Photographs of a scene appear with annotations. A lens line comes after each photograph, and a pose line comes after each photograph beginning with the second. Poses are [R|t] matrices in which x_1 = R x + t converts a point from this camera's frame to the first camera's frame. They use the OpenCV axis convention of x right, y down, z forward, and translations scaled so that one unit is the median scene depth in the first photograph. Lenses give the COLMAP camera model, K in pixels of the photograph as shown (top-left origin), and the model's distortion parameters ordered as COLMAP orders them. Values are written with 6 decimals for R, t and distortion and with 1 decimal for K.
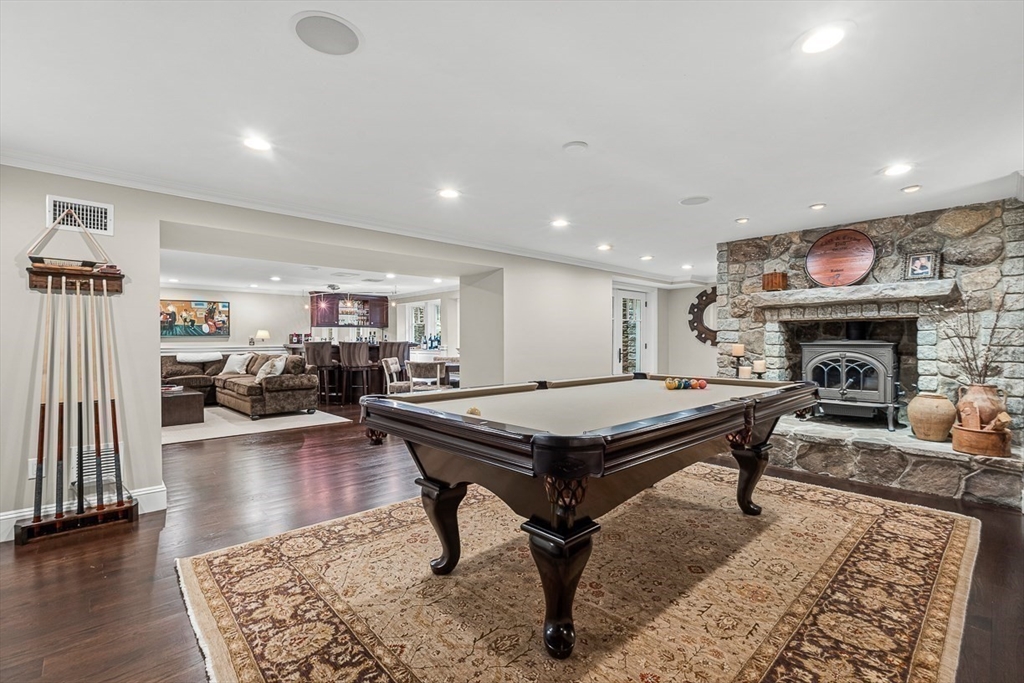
lens RADIAL K [[456.0, 0, 512.0], [0, 456.0, 341.5], [0, 0, 1]] dist [-0.001550, 0.000211]
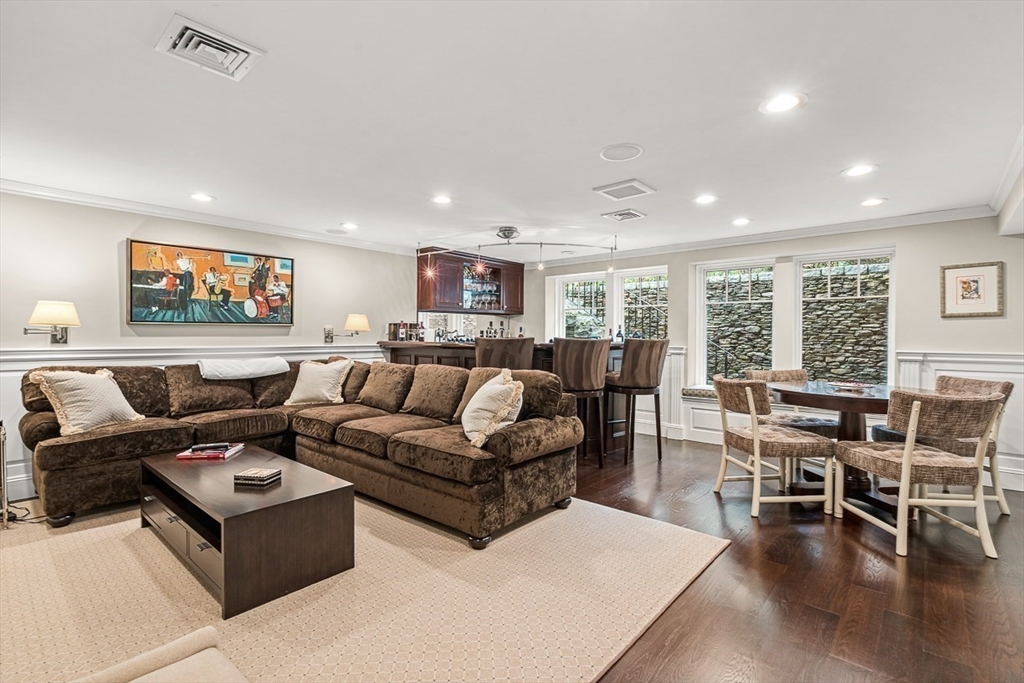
lens RADIAL K [[479.0, 0, 512.8], [0, 479.0, 334.3], [0, 0, 1]] dist [0.012987, -0.000001]
pose [[0.995898, 0.011653, 0.089727, -0.438448], [-0.011166, 0.999920, -0.005924, -0.000884], [-0.089788, 0.004898, 0.995949, 0.458284]]
